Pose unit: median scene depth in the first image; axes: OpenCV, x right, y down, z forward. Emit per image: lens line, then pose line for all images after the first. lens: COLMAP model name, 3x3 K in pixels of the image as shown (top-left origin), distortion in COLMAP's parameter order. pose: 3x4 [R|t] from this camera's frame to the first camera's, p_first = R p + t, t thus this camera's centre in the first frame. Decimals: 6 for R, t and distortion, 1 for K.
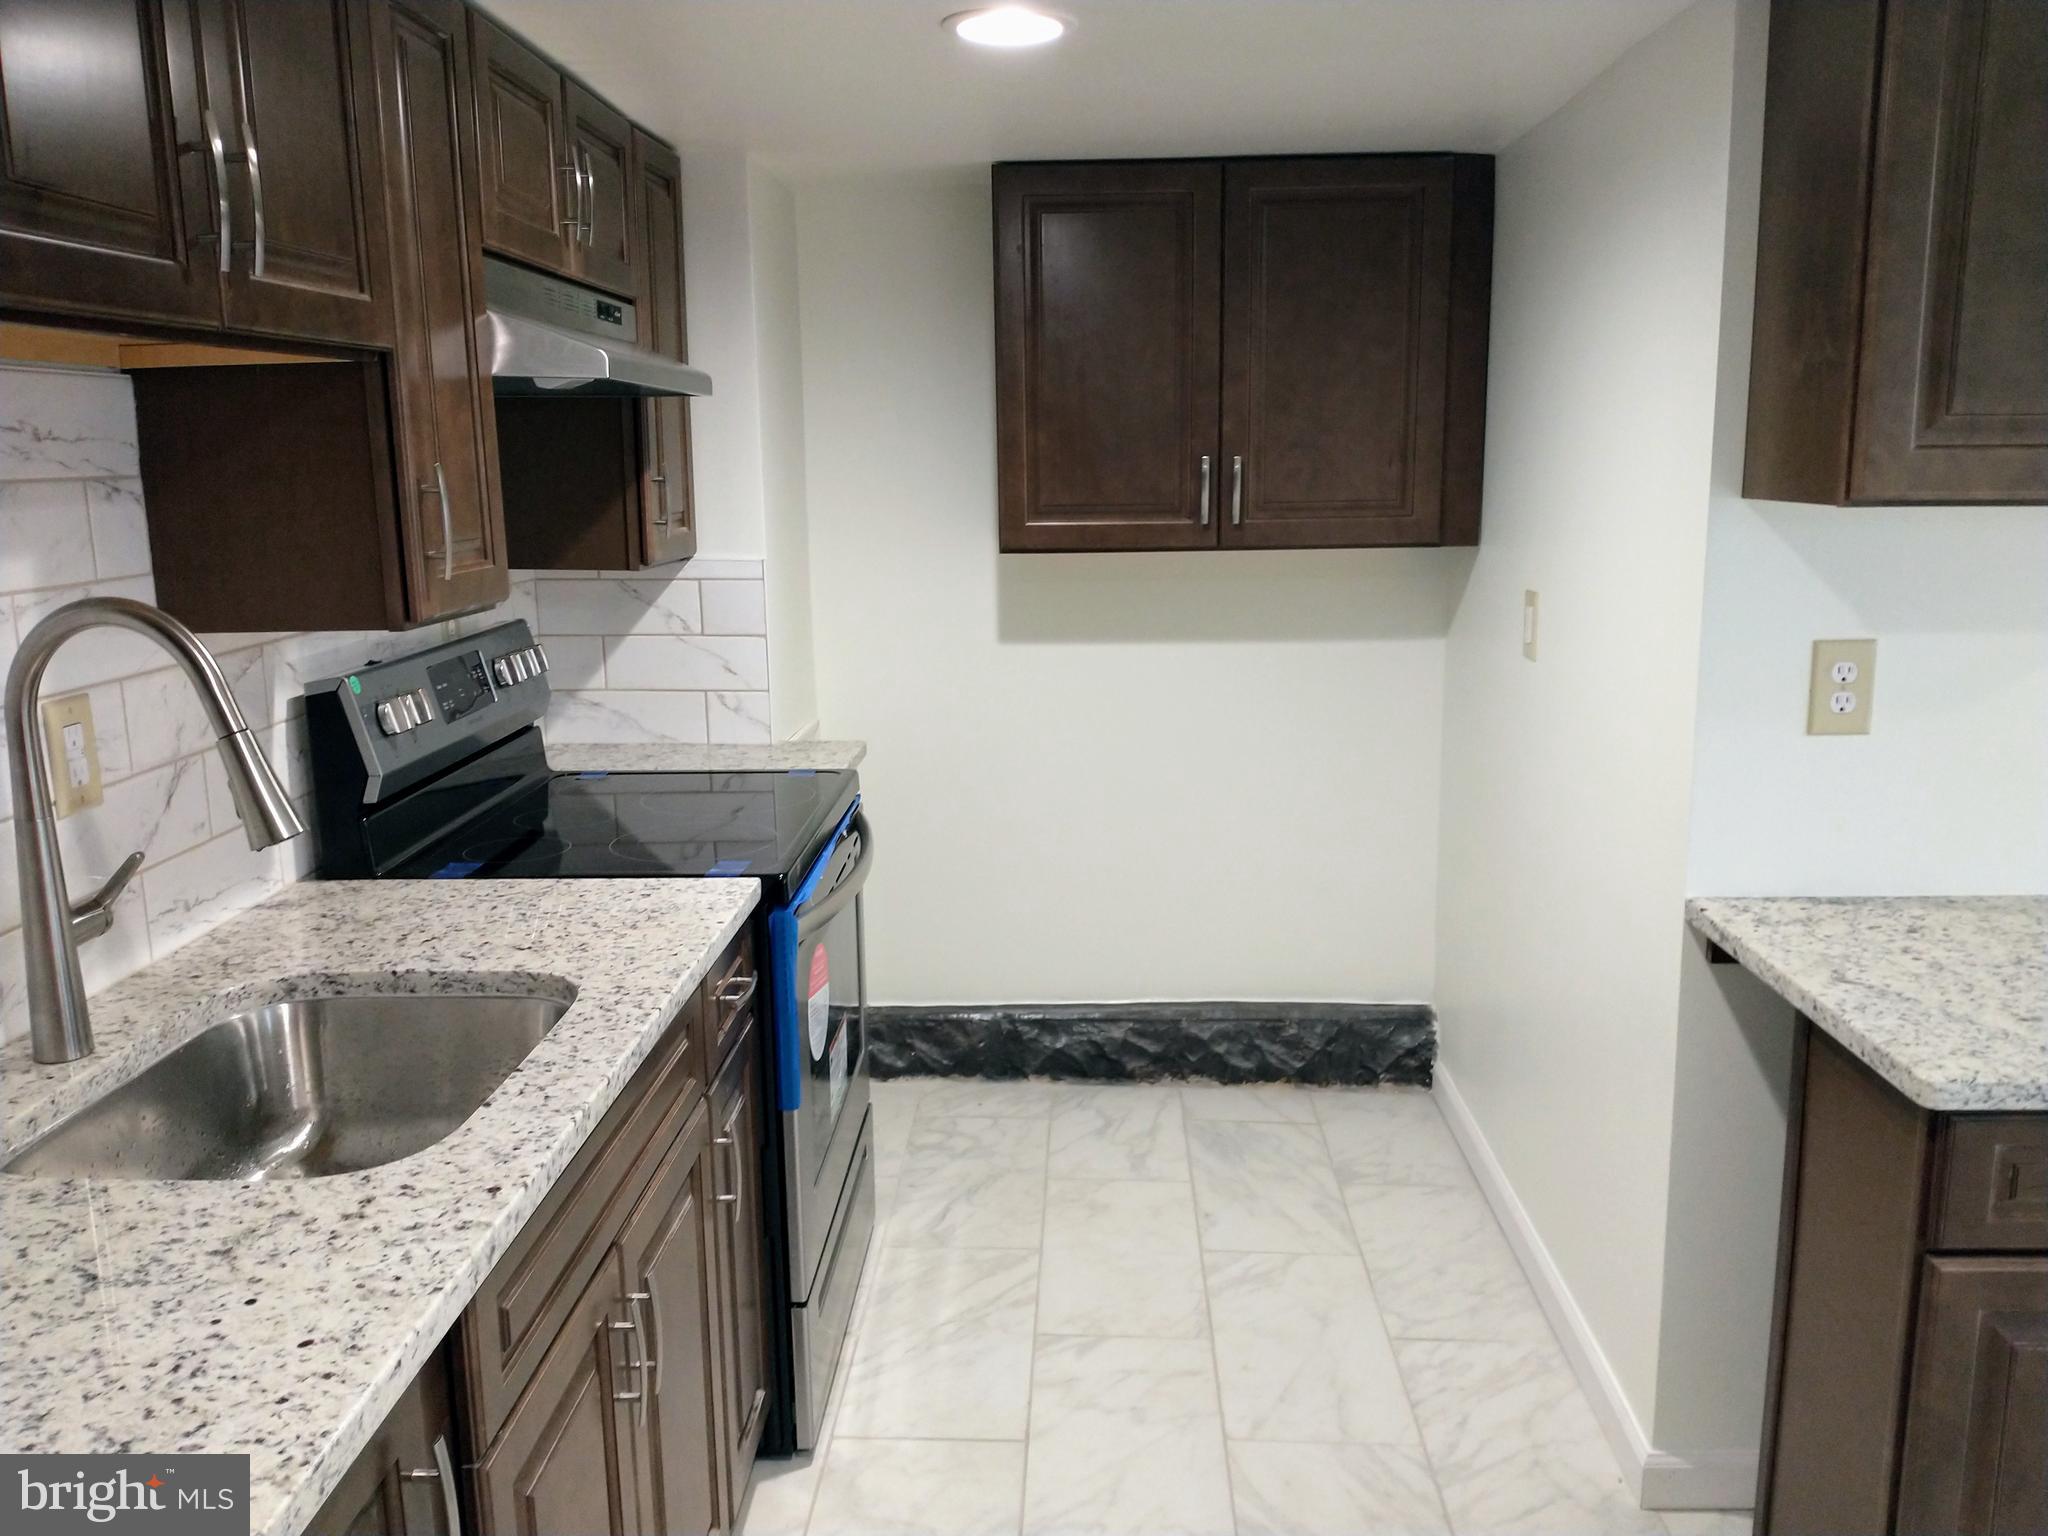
lens RADIAL K [[1639.5, 0, 1025.9], [0, 1639.5, 785.4], [0, 0, 1]] dist [-0.002786, -0.022234]
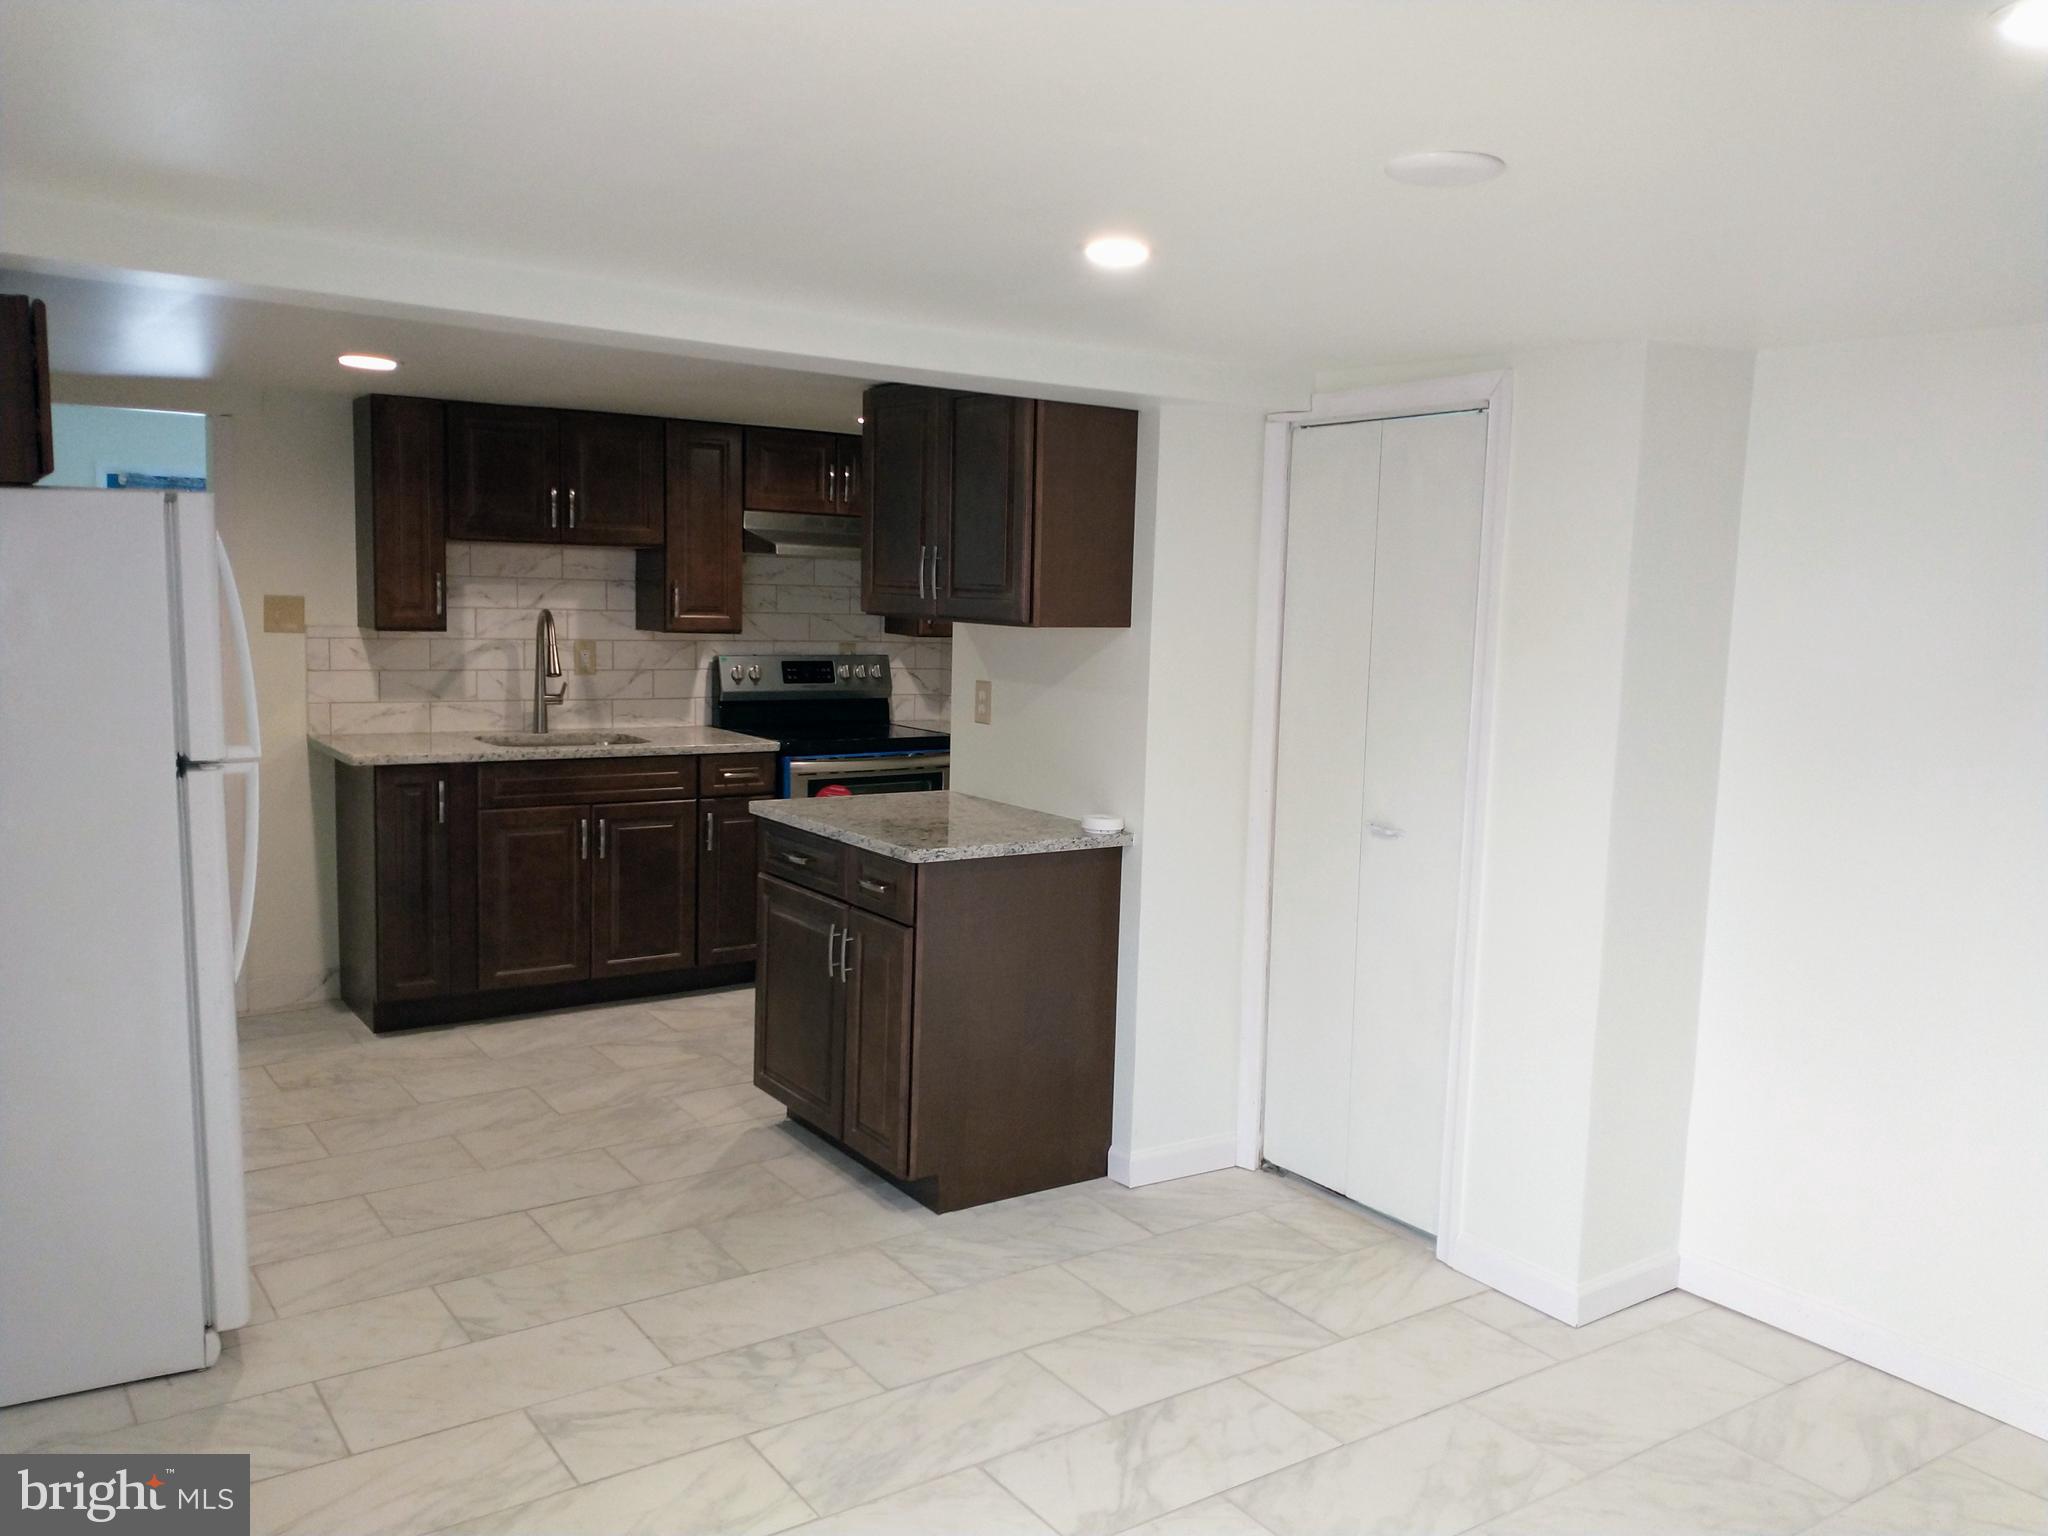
lens RADIAL K [[1639.5, 0, 1038.7], [0, 1639.5, 767.1], [0, 0, 1]] dist [-0.002786, -0.022234]
pose [[0.591543, 0.125938, -0.796377, 2.577623], [-0.195013, 0.980747, 0.010240, -0.012523], [0.782334, 0.149247, 0.604713, -0.304797]]
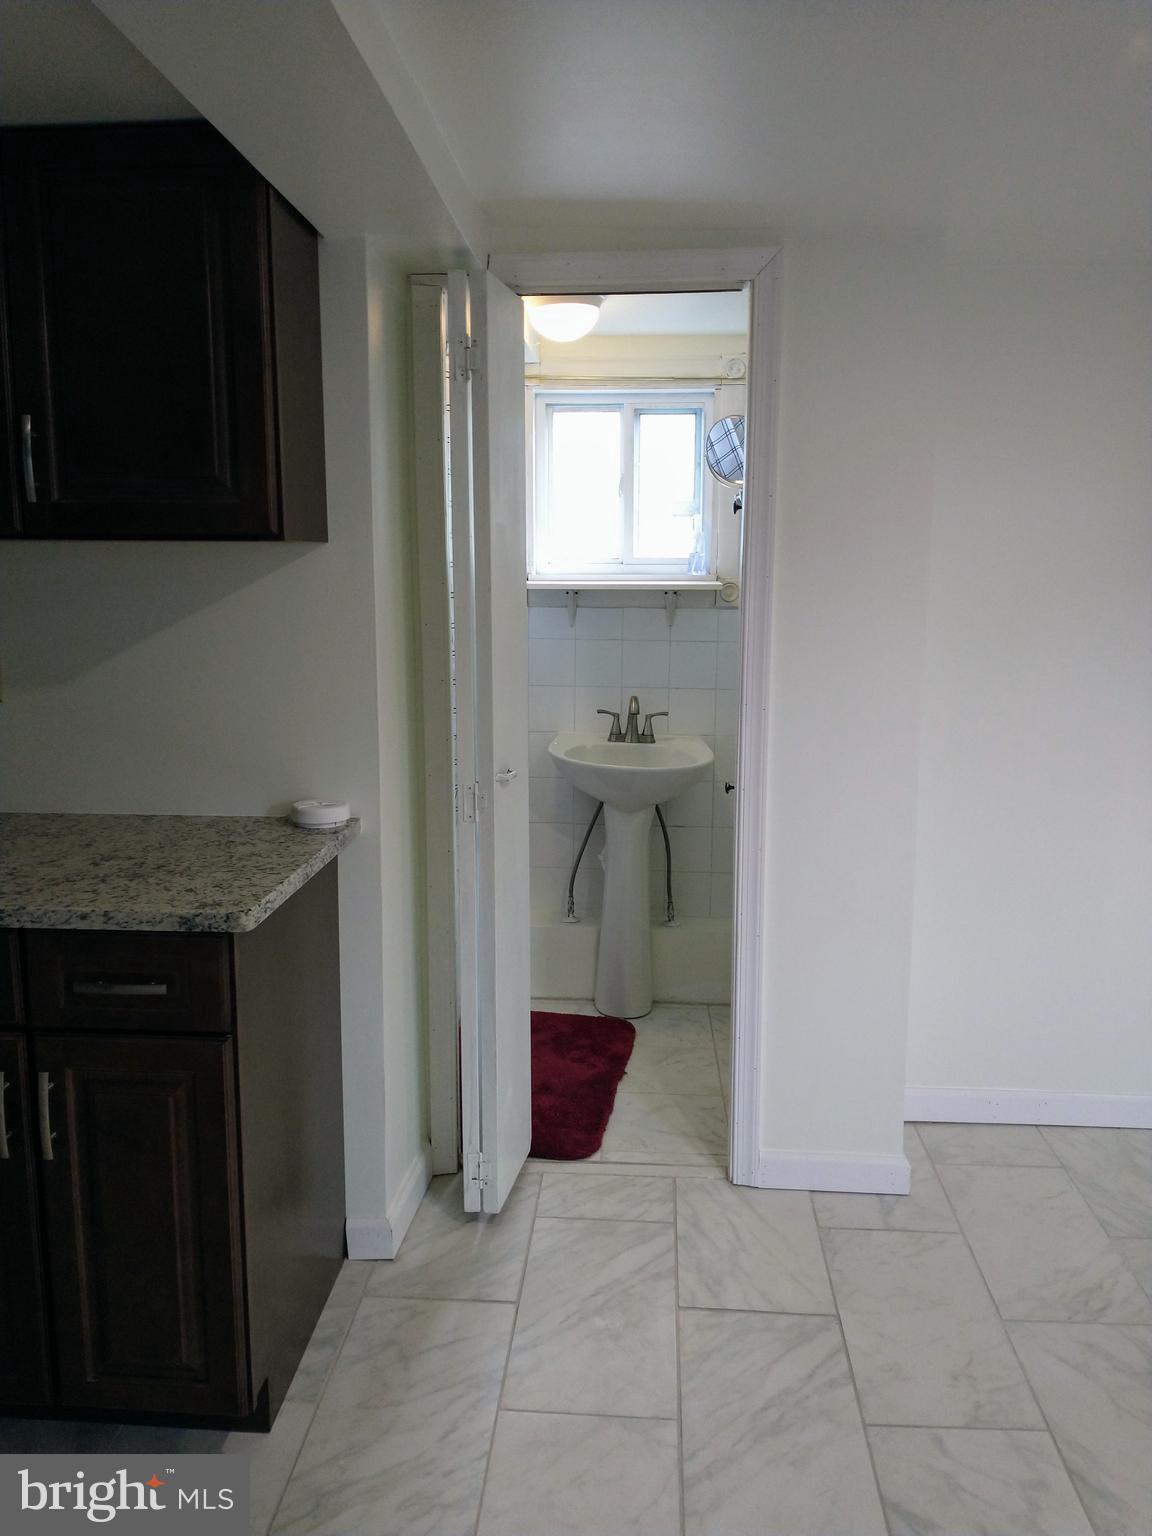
lens RADIAL K [[1229.7, 0, 578.6], [0, 1229.7, 770.3], [0, 0, 1]] dist [-0.002786, -0.022234]
pose [[0.999535, 0.027164, -0.013826, 1.185922], [-0.027521, 0.999276, -0.026284, 0.049341], [0.013102, 0.026653, 0.999559, -0.110289]]
